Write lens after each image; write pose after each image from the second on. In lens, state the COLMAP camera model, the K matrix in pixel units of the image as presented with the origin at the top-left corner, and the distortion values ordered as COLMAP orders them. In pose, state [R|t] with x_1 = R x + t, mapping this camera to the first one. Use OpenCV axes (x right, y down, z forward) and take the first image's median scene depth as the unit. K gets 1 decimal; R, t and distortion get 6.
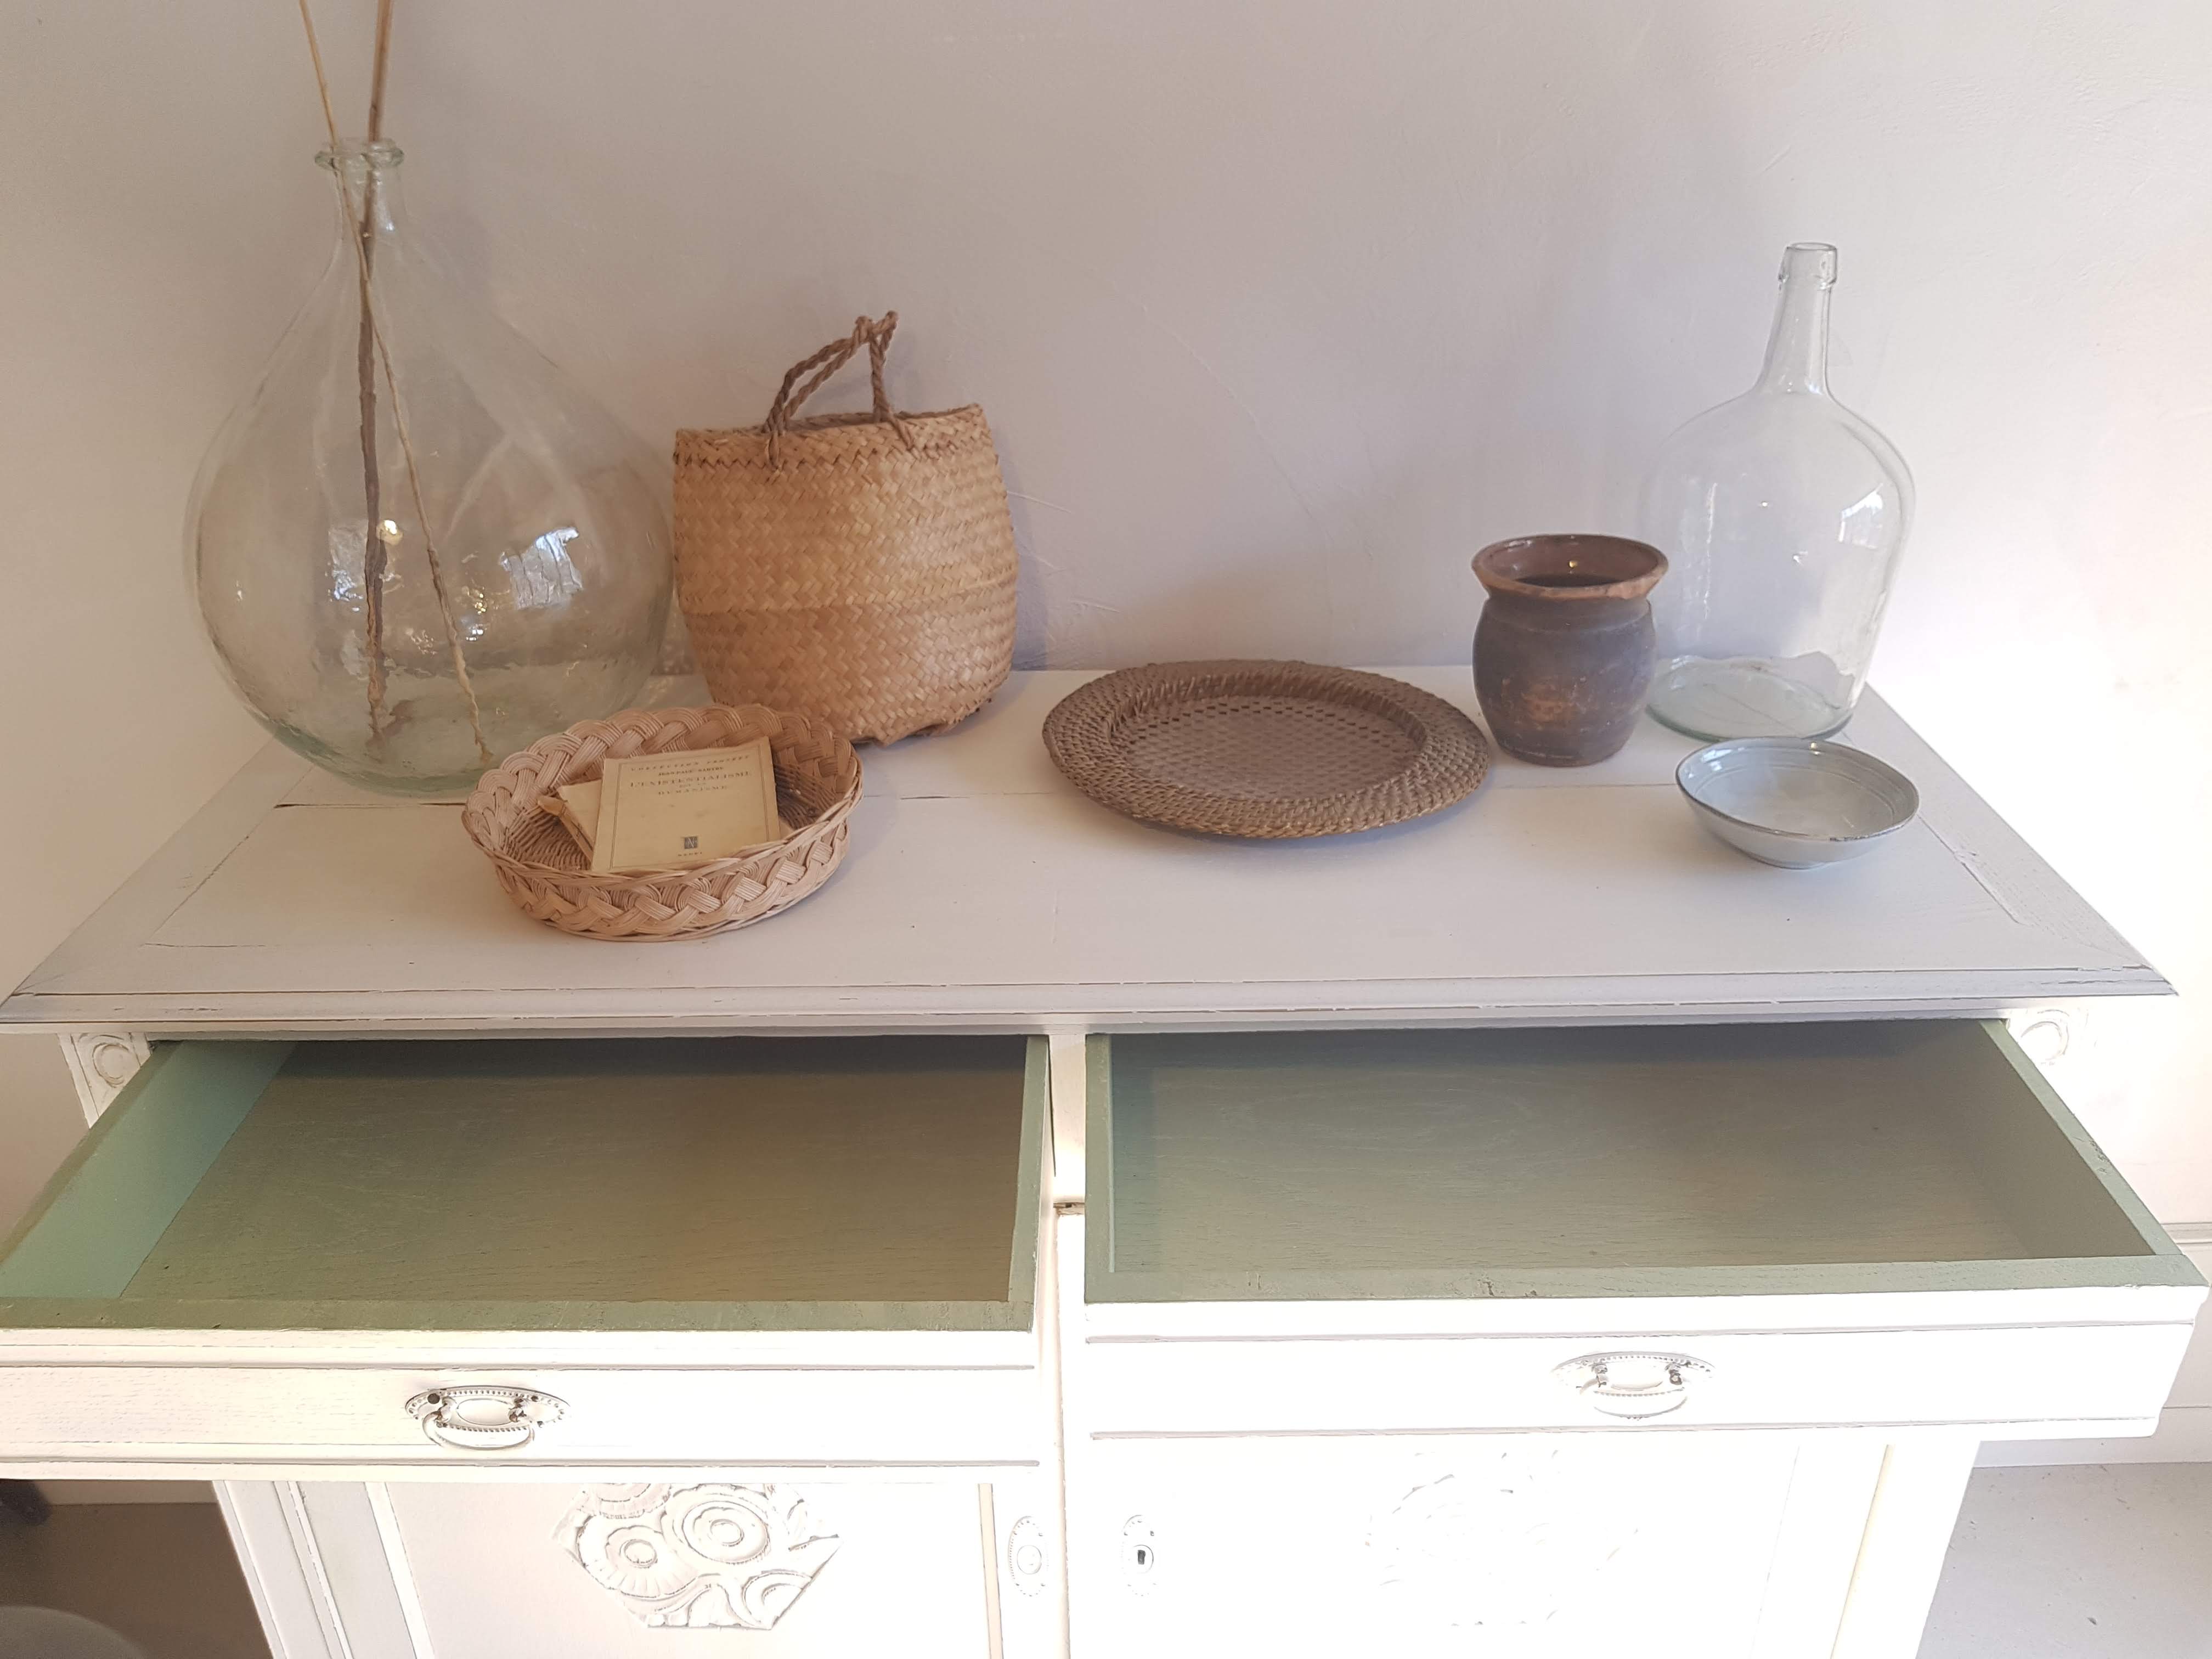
lens RADIAL K [[1733.2, 0, 1079.5], [0, 1733.2, 822.5], [0, 0, 1]] dist [0.011411, -0.034794]
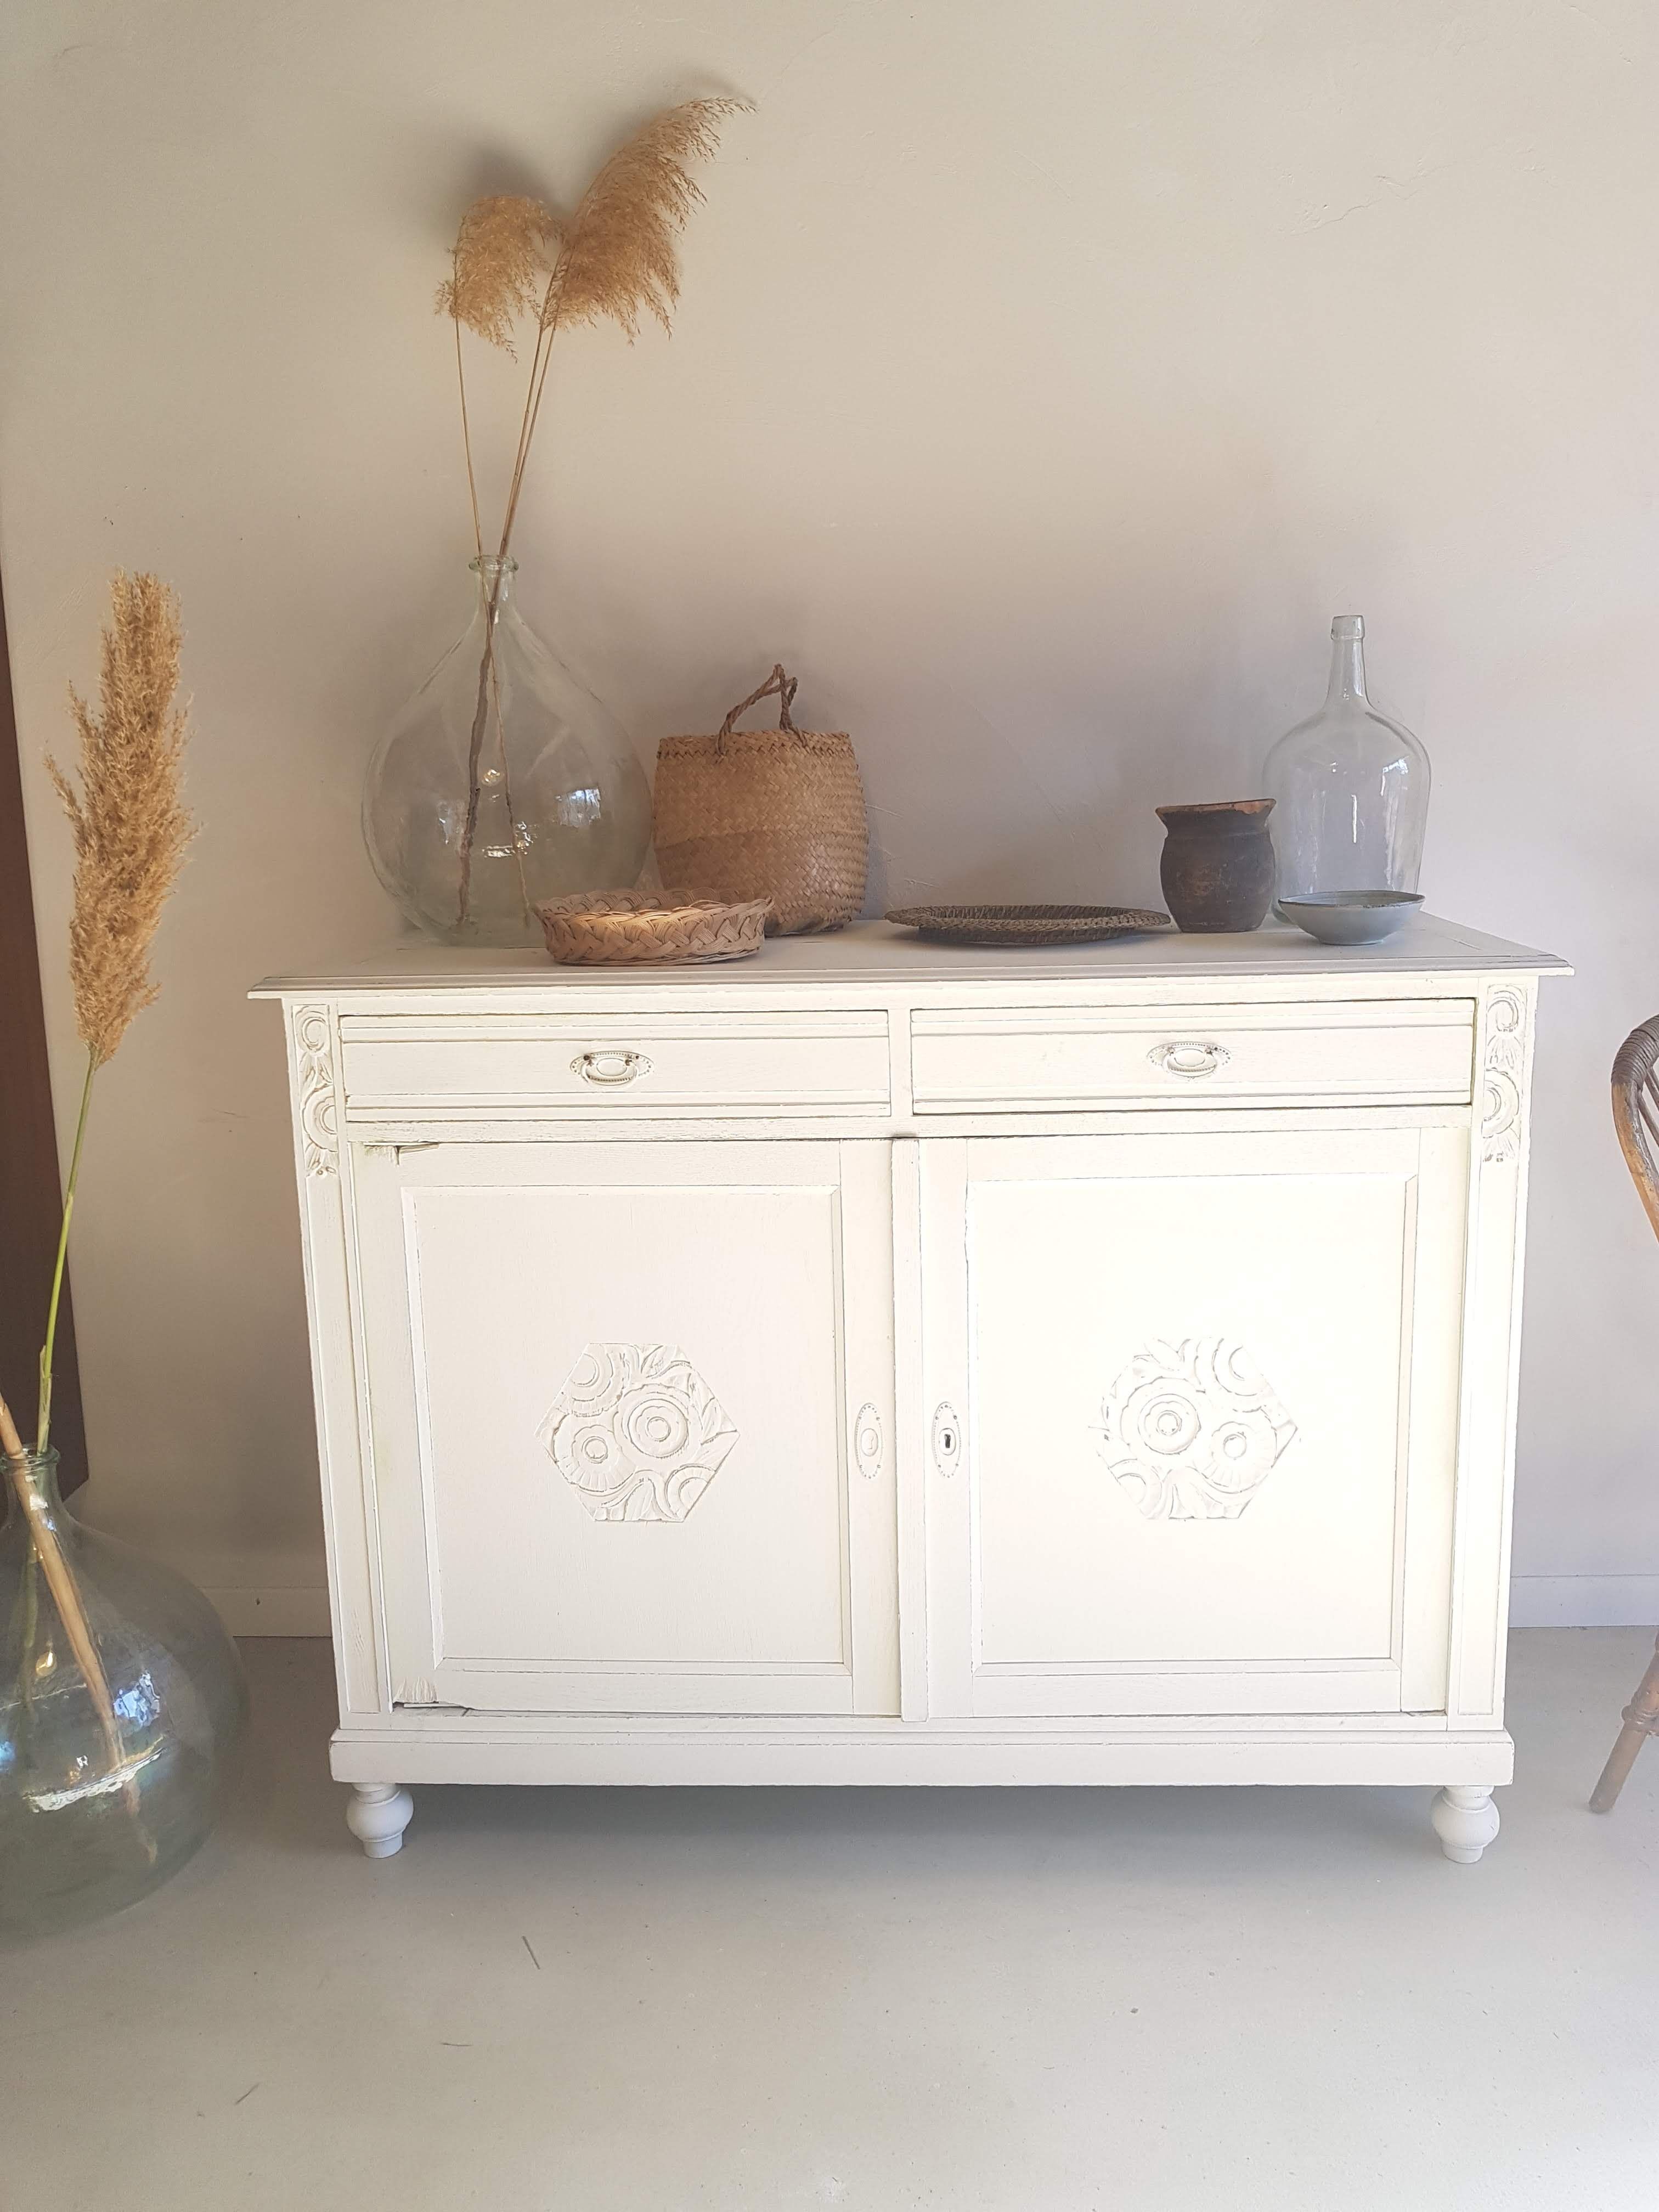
lens RADIAL K [[1733.2, 0, 869.5], [0, 1733.2, 1087.4], [0, 0, 1]] dist [0.011411, -0.034794]
pose [[0.999571, 0.006366, -0.028579, 0.010528], [-0.014251, 0.958438, -0.284945, 0.547639], [0.025577, 0.285231, 0.958118, -0.453858]]
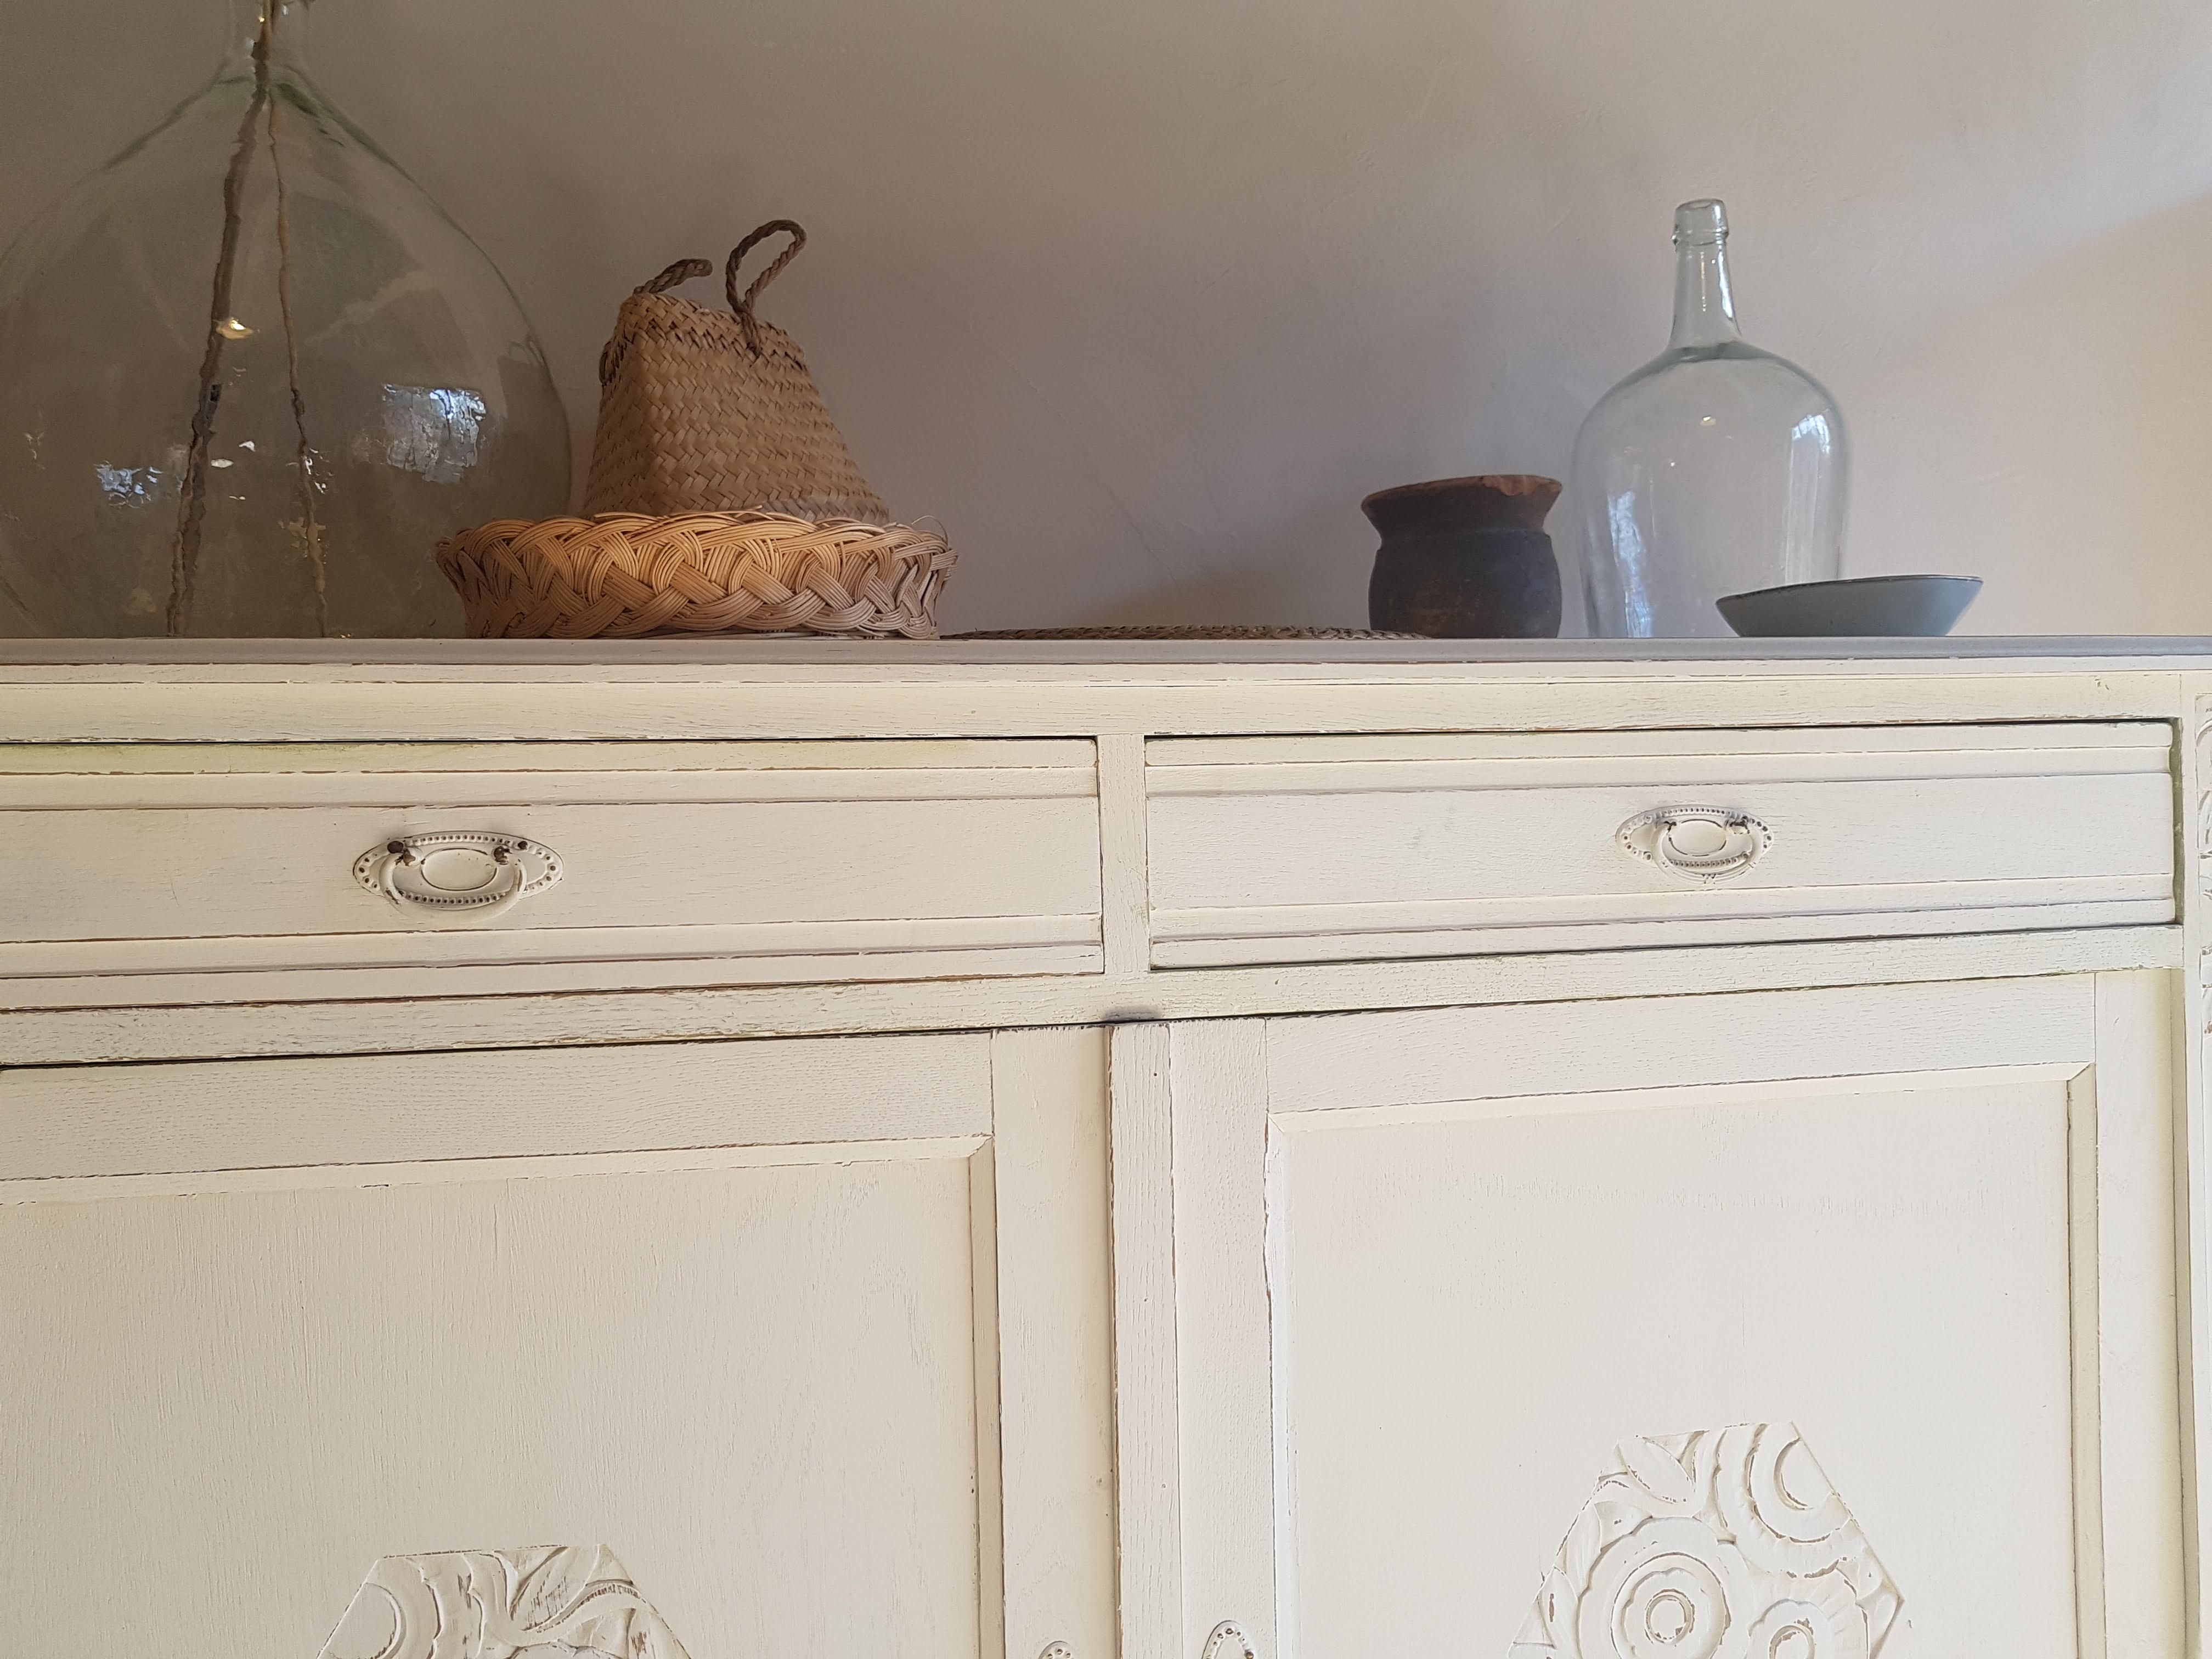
lens RADIAL K [[1733.2, 0, 1056.0], [0, 1733.2, 847.7], [0, 0, 1]] dist [0.011411, -0.034794]
pose [[0.979323, -0.000679, 0.202302, -0.154744], [0.091484, 0.893392, -0.439864, 0.410432], [-0.180437, 0.449277, 0.874982, 0.306850]]
